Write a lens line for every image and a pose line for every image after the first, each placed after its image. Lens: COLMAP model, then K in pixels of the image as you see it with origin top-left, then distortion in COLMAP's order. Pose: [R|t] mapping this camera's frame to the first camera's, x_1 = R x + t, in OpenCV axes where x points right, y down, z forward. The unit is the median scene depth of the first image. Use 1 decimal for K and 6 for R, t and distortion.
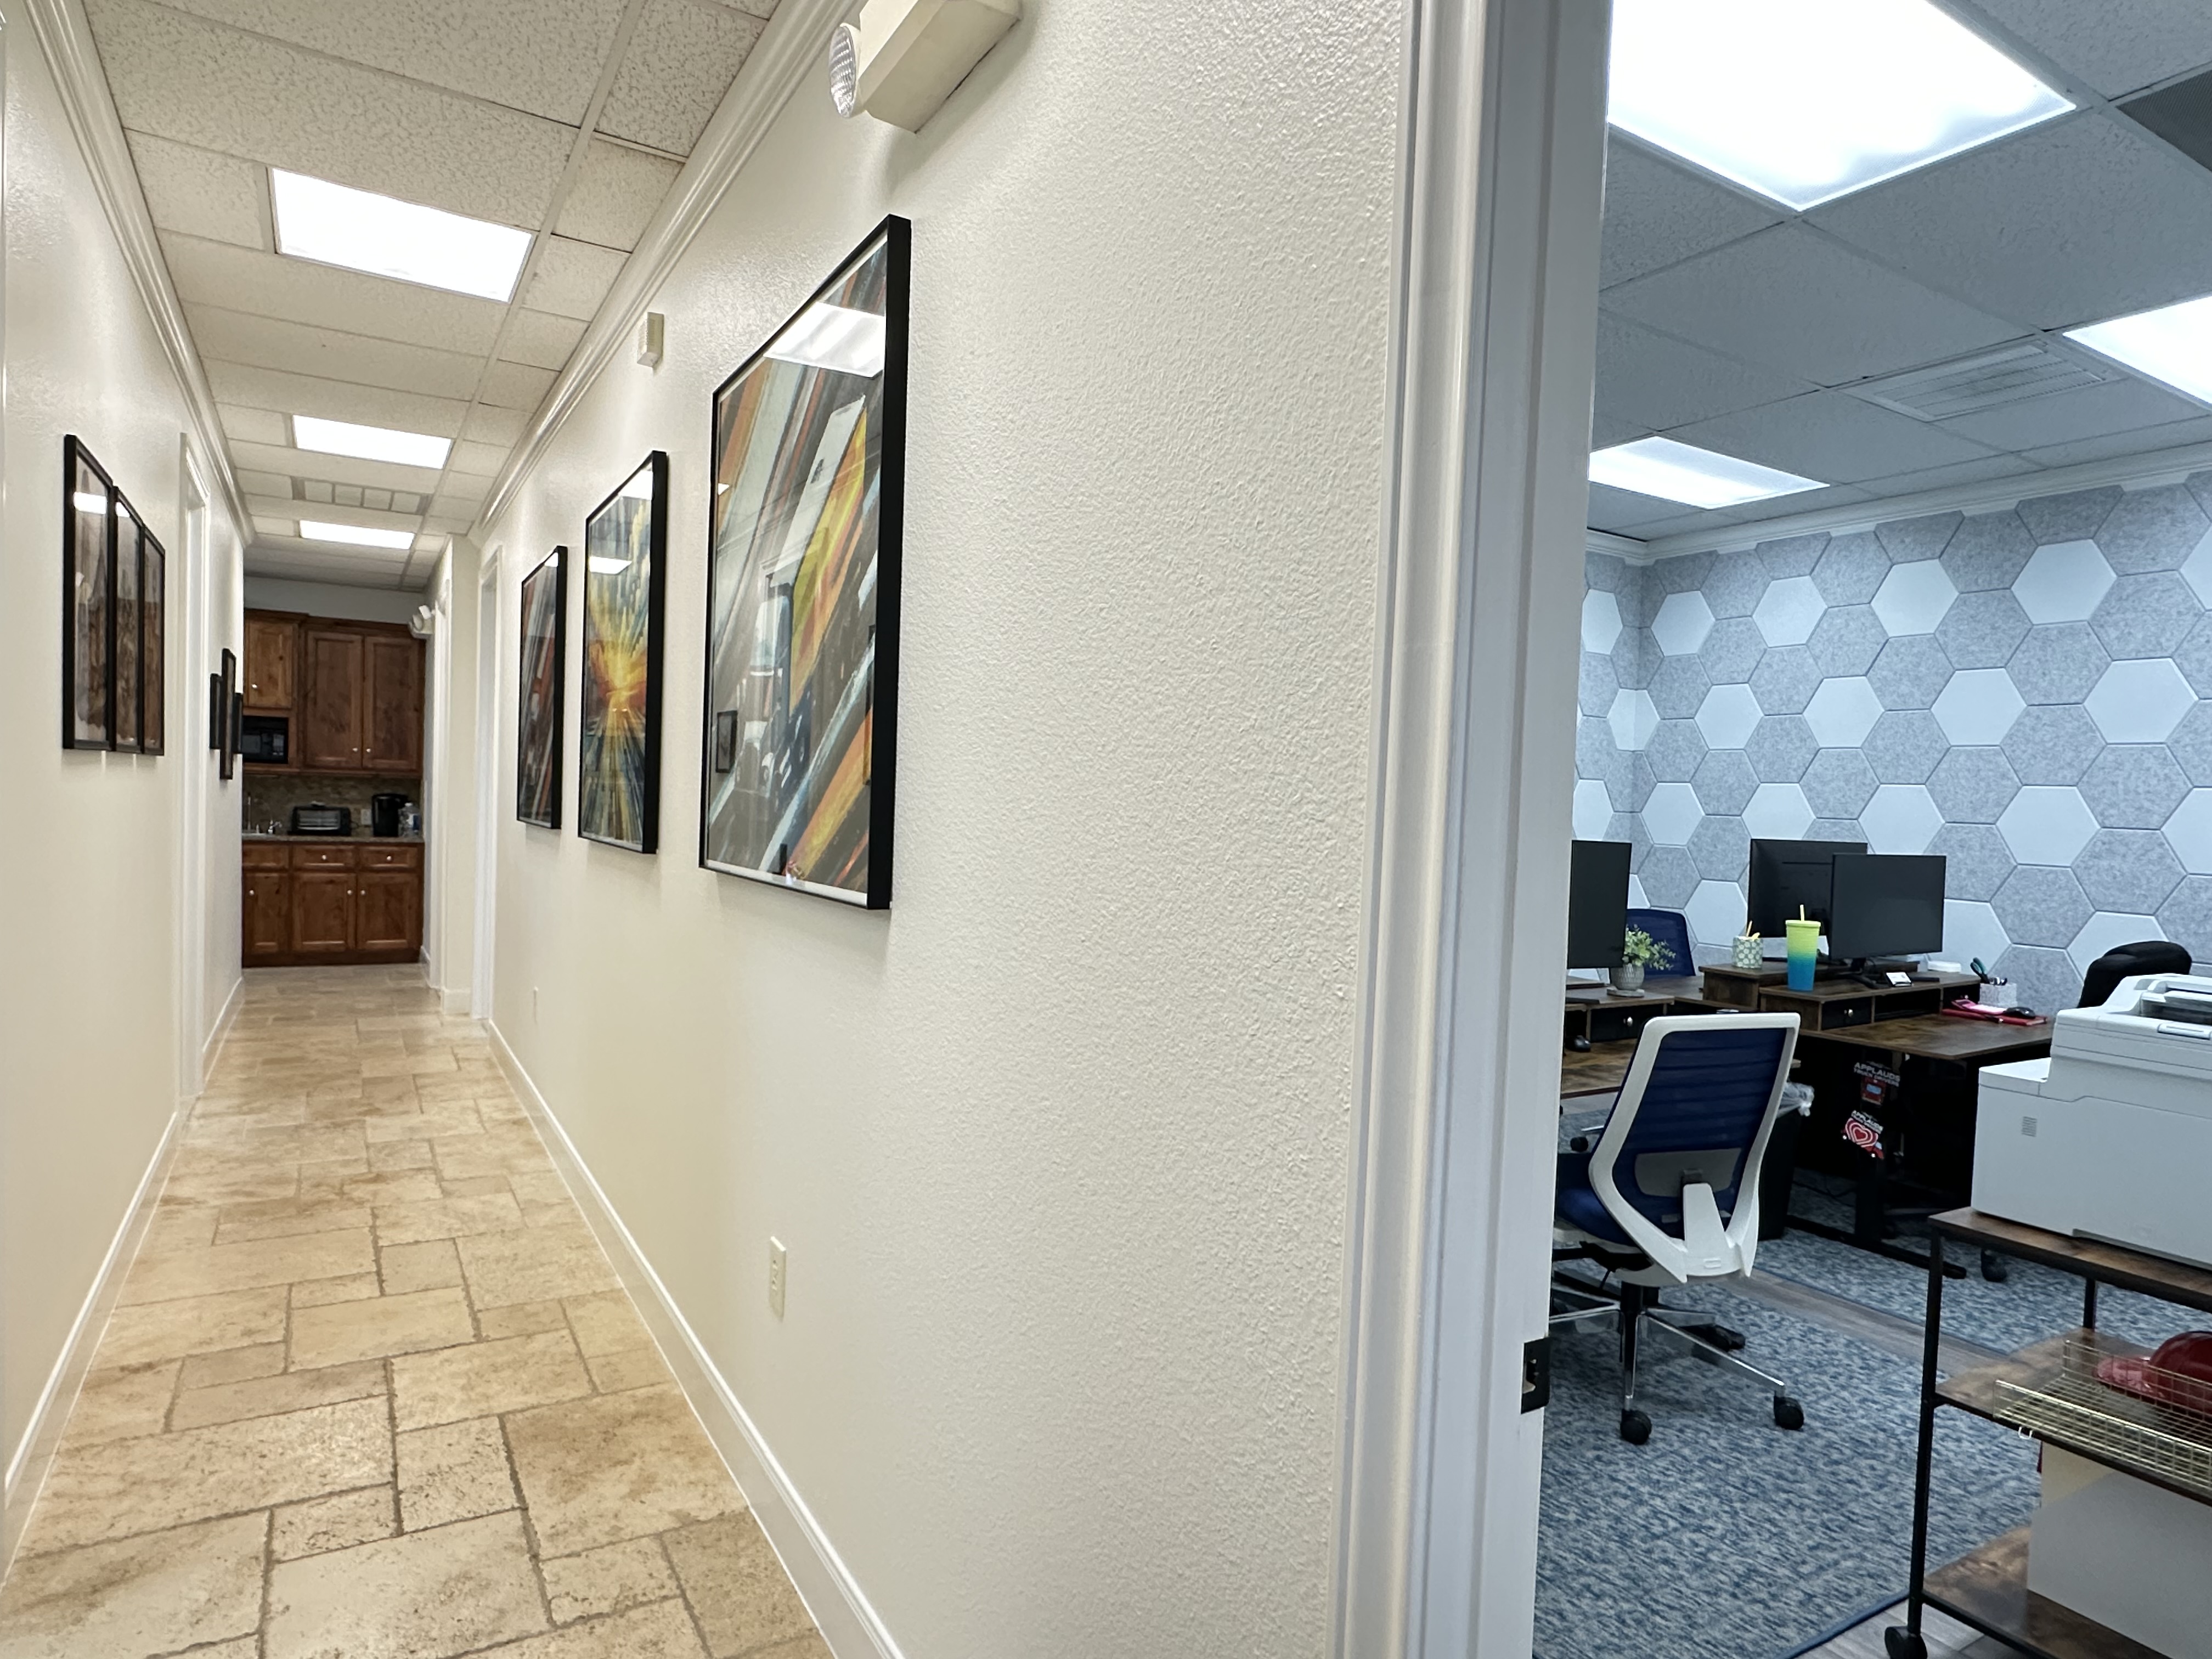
lens RADIAL K [[1273.4, 0, 1097.0], [0, 1273.4, 843.0], [0, 0, 1]] dist [-0.003573, -0.001370]
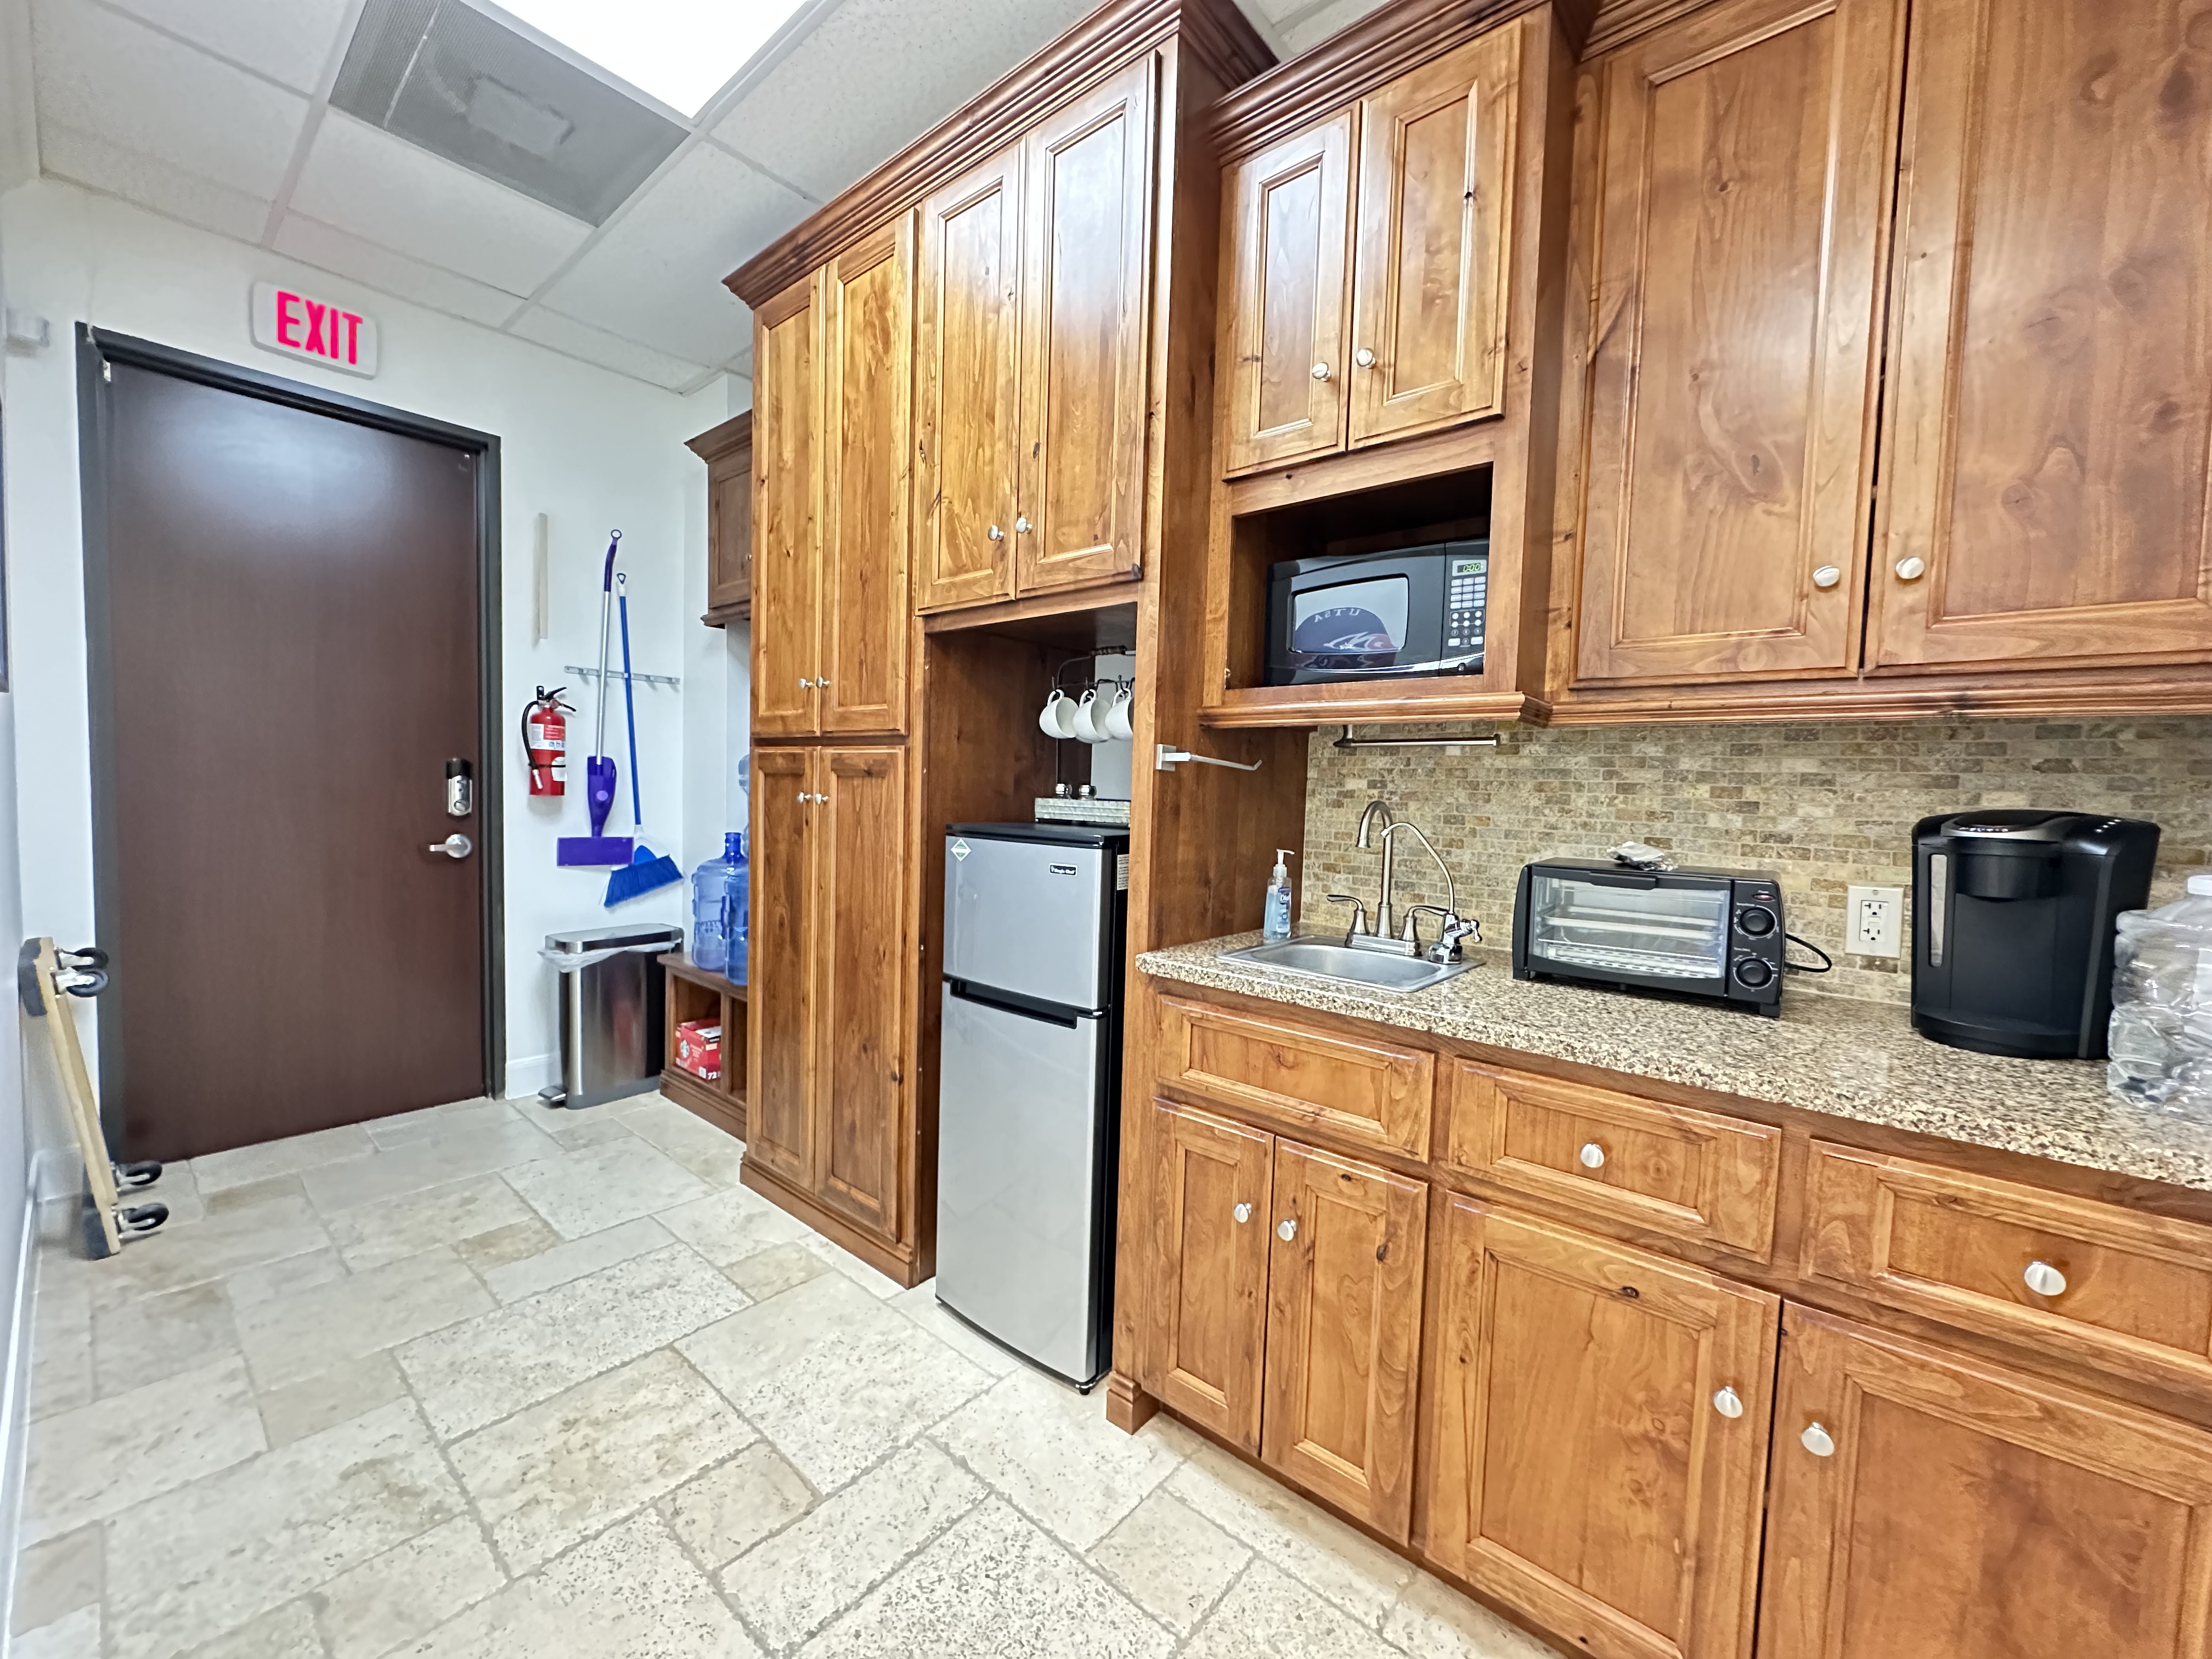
lens RADIAL K [[887.1, 0, 1109.4], [0, 887.1, 825.8], [0, 0, 1]] dist [-0.004482, -0.000208]
pose [[0.316847, 0.025200, -0.948142, -0.500694], [-0.047101, 0.998832, 0.010808, -0.033378], [0.947306, 0.041234, 0.317664, 0.874603]]
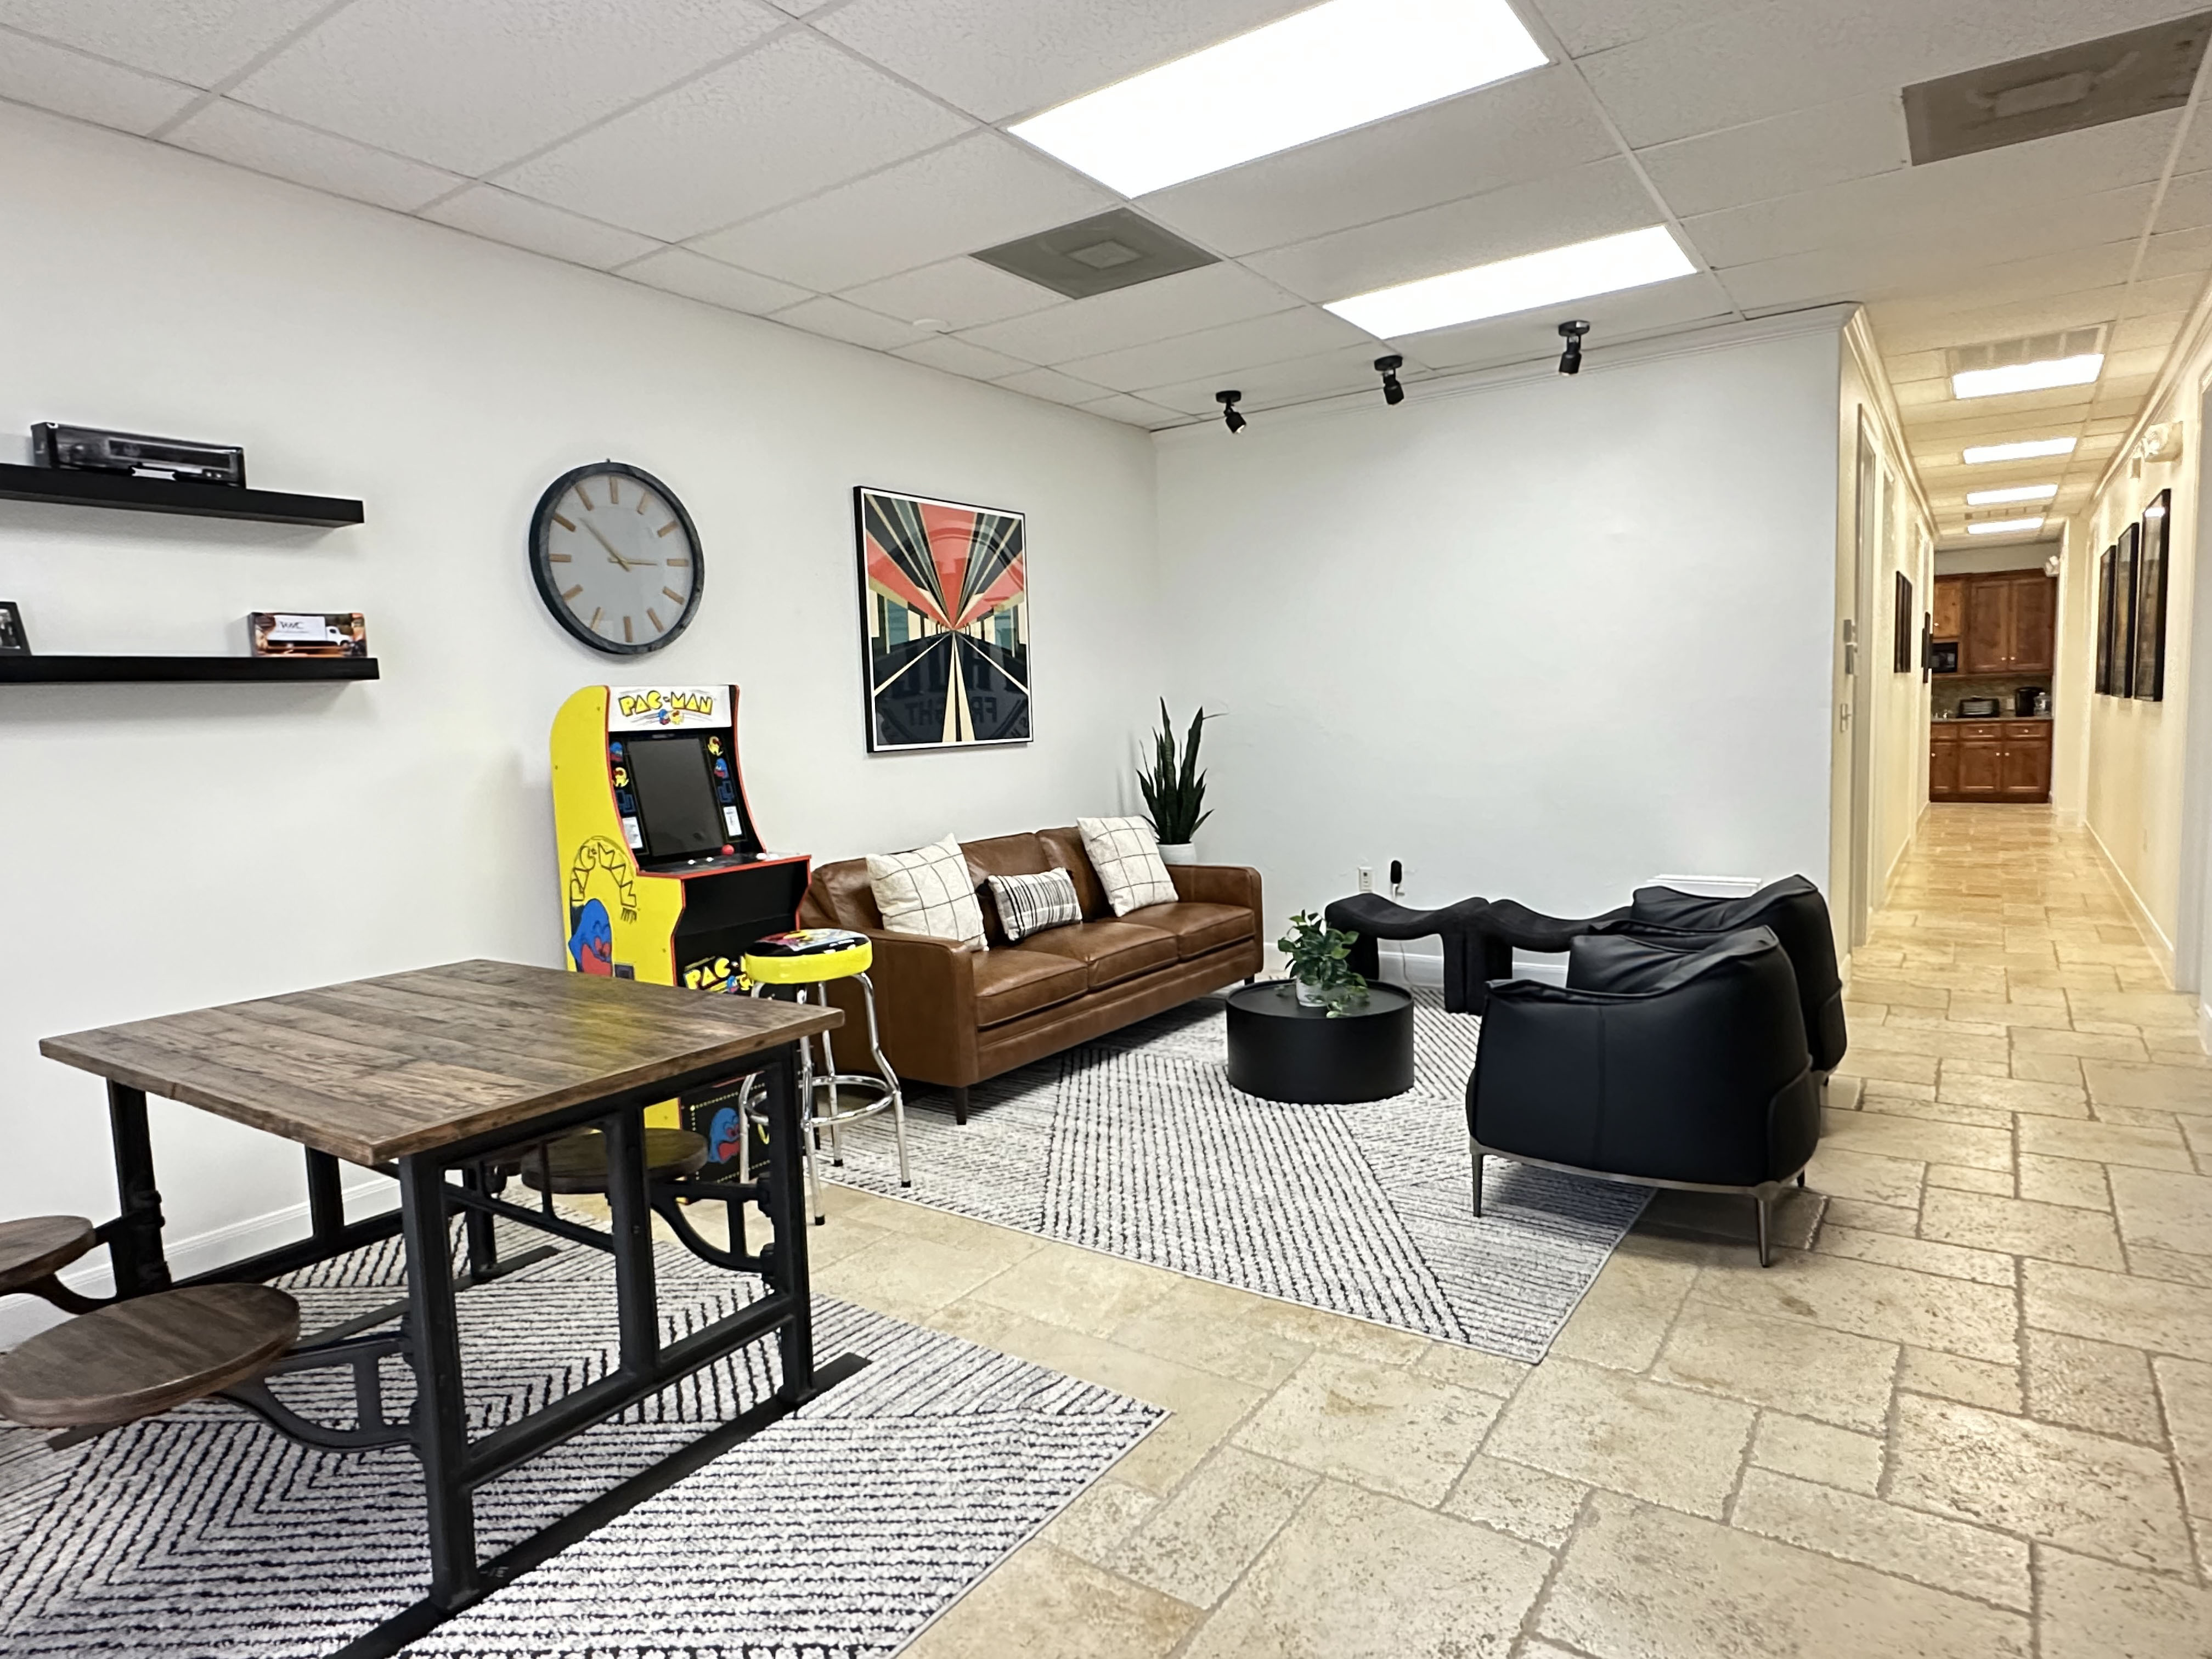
lens RADIAL K [[1273.4, 0, 1101.0], [0, 1273.4, 842.4], [0, 0, 1]] dist [-0.003573, -0.001370]
pose [[0.409595, 0.038894, -0.911438, 0.349815], [0.023719, 0.998299, 0.053260, 0.037273], [0.911959, -0.043433, 0.407976, -0.582659]]
